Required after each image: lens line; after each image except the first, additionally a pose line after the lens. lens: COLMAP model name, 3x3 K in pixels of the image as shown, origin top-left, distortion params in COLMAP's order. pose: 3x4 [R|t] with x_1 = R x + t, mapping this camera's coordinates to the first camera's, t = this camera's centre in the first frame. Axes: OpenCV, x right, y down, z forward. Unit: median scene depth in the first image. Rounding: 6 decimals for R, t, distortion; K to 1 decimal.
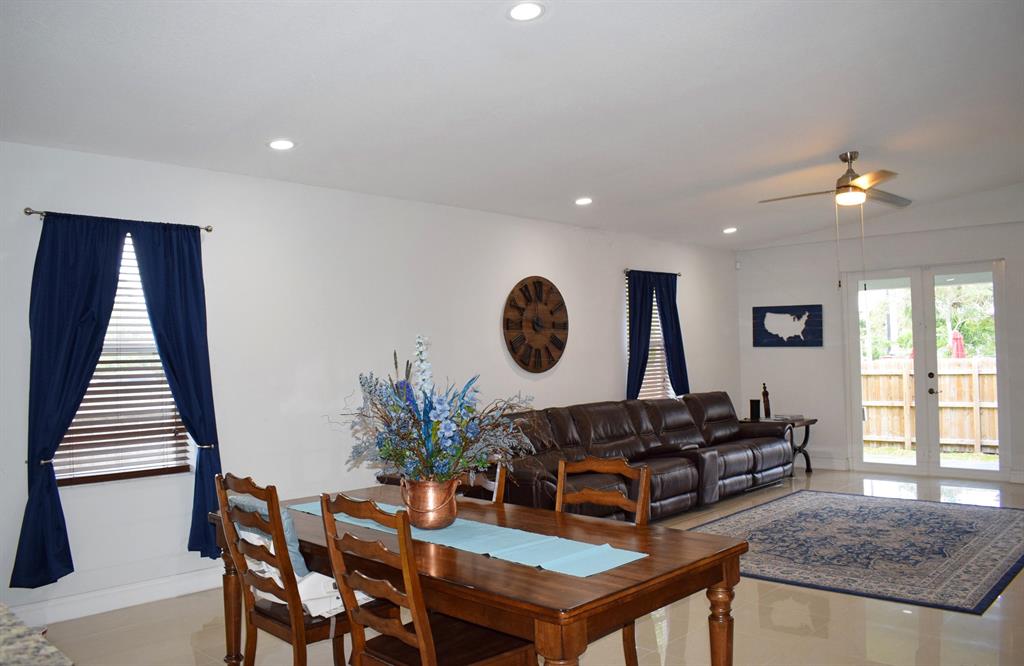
lens RADIAL K [[806.3, 0, 512.0], [0, 806.3, 333.0], [0, 0, 1]] dist [-0.086093, 0.004172]
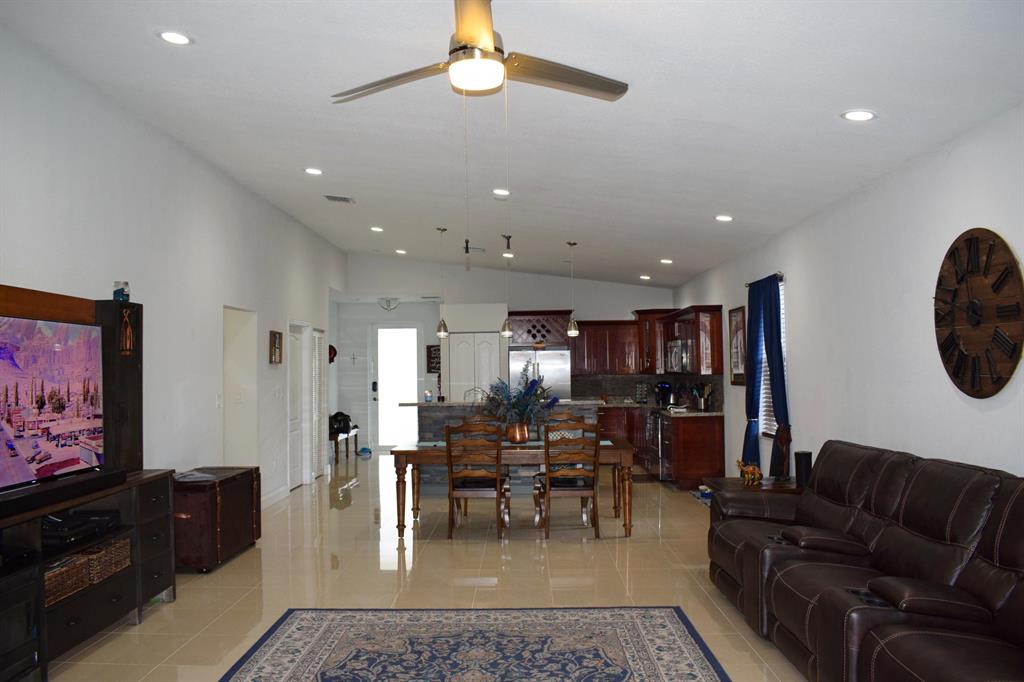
lens RADIAL K [[793.5, 0, 512.0], [0, 793.5, 341.0], [0, 0, 1]] dist [-0.005549, -0.002139]
pose [[-0.727643, 0.007204, -0.685918, 0.914702], [0.048245, 0.998006, -0.040698, 0.022195], [0.684258, -0.062705, -0.726539, 1.647276]]
